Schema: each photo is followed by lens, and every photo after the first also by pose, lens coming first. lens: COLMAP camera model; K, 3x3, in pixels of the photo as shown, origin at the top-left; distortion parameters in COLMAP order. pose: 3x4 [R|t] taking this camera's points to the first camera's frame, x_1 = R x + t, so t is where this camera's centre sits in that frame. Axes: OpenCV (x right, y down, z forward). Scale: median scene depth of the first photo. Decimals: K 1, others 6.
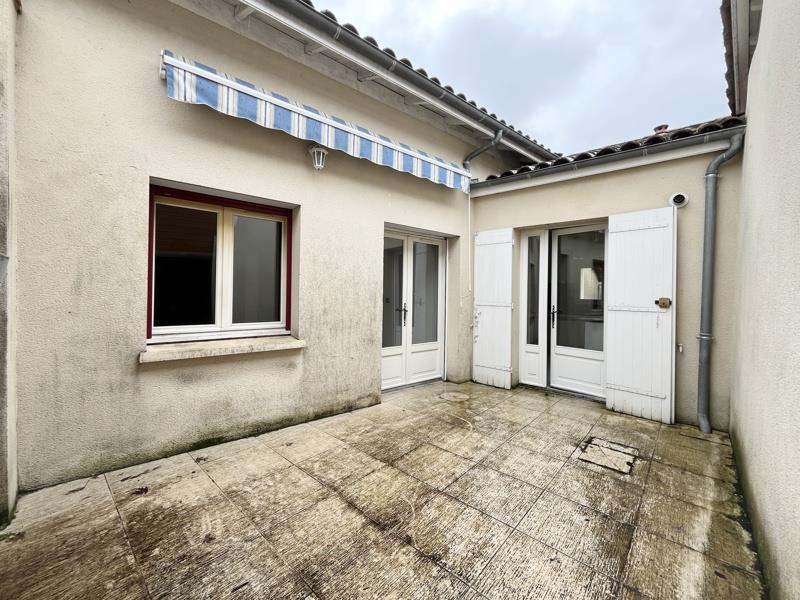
lens RADIAL K [[330.4, 0, 396.9], [0, 330.4, 293.4], [0, 0, 1]] dist [-0.002768, -0.000501]
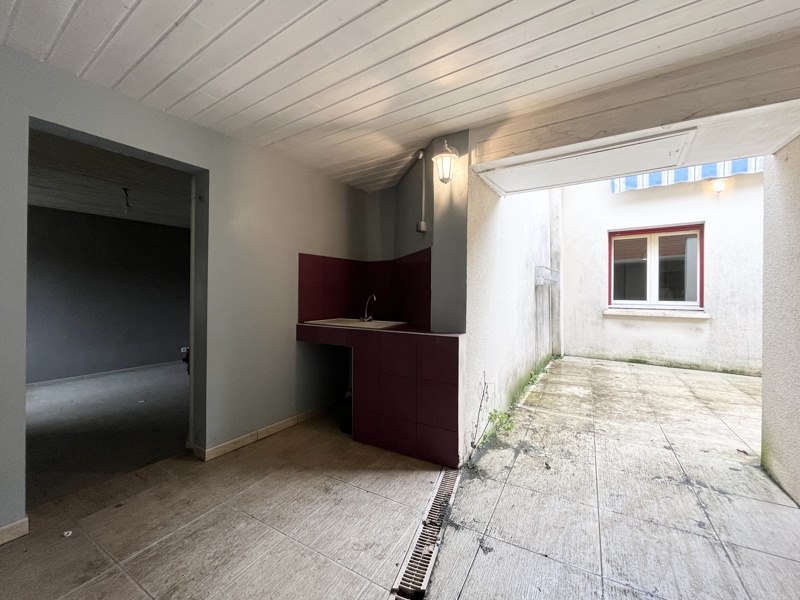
lens RADIAL K [[330.4, 0, 396.9], [0, 330.4, 293.4], [0, 0, 1]] dist [-0.002768, -0.000501]
pose [[0.218597, -0.004148, -0.975806, 0.956342], [0.008254, 0.999963, -0.002402, 0.052276], [0.975780, -0.007529, 0.218623, -0.750371]]
